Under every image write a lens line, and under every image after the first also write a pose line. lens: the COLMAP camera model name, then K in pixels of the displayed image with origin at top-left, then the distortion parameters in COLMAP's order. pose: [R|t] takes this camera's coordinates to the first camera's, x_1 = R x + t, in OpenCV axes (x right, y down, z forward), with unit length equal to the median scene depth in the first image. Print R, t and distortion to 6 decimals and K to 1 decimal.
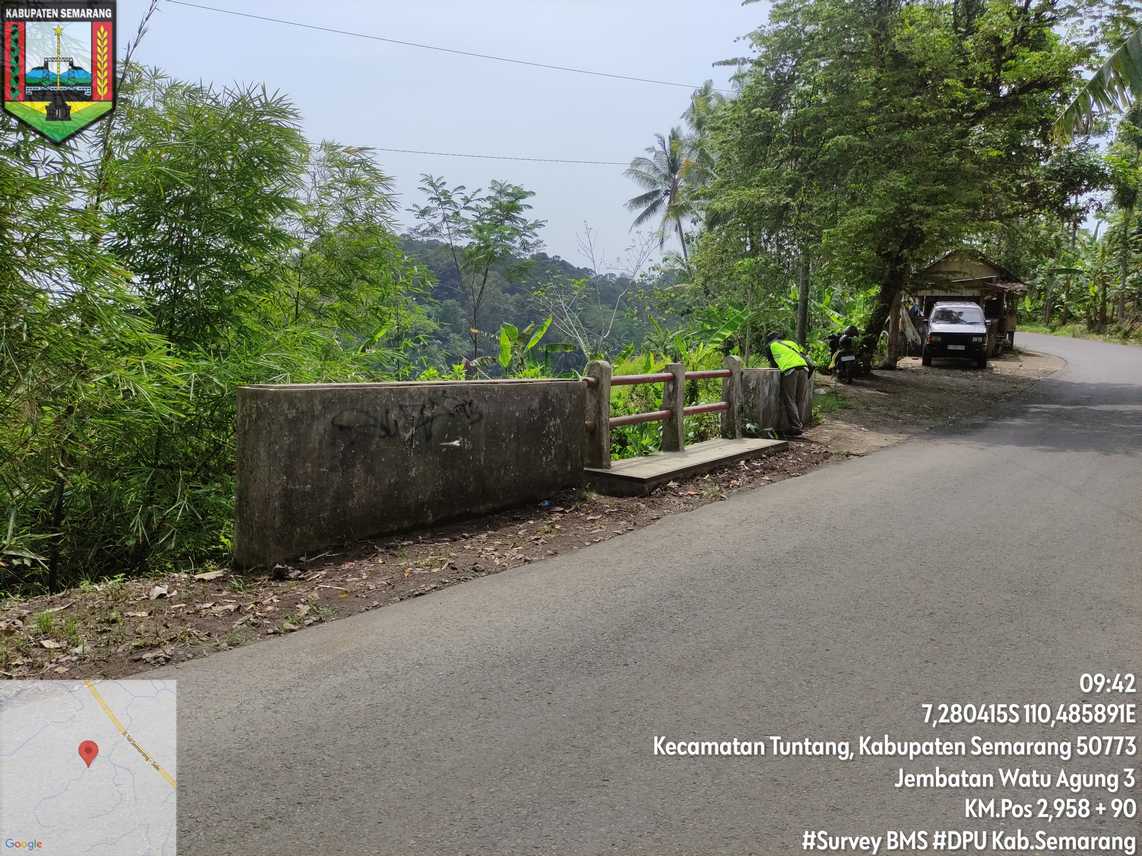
lens RADIAL K [[838.6, 0, 571.0], [0, 838.6, 428.3], [0, 0, 1]] dist [0.048202, -0.051349]
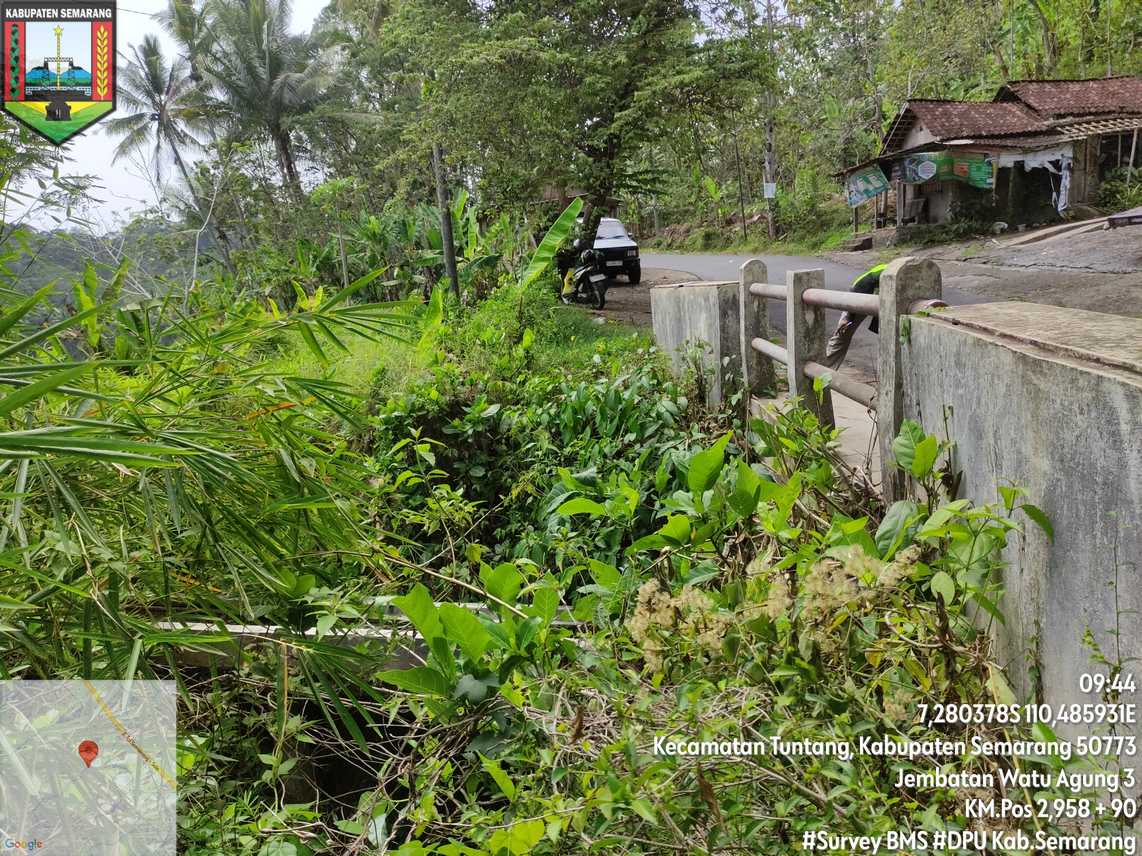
lens RADIAL K [[838.6, 0, 567.9], [0, 838.6, 429.5], [0, 0, 1]] dist [0.048202, -0.051349]
pose [[0.834525, -0.182468, 0.519878, -0.115296], [0.148579, 0.983142, 0.106561, -0.024199], [-0.530558, -0.011685, 0.847568, 0.263653]]
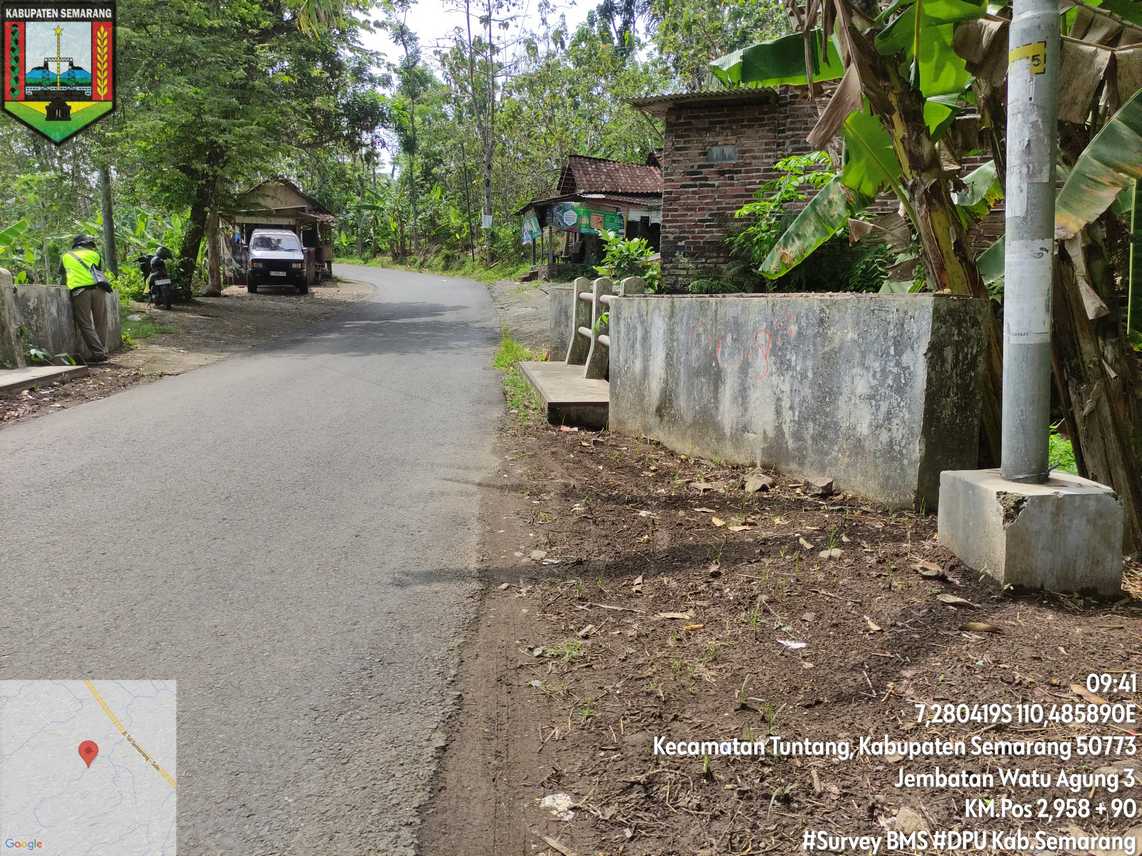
lens RADIAL K [[838.6, 0, 568.9], [0, 838.6, 427.0], [0, 0, 1]] dist [0.048202, -0.051349]
pose [[0.737463, -0.133011, 0.662160, 0.015812], [0.085495, 0.990913, 0.103832, 0.013653], [-0.669954, -0.019962, 0.742134, 0.002324]]
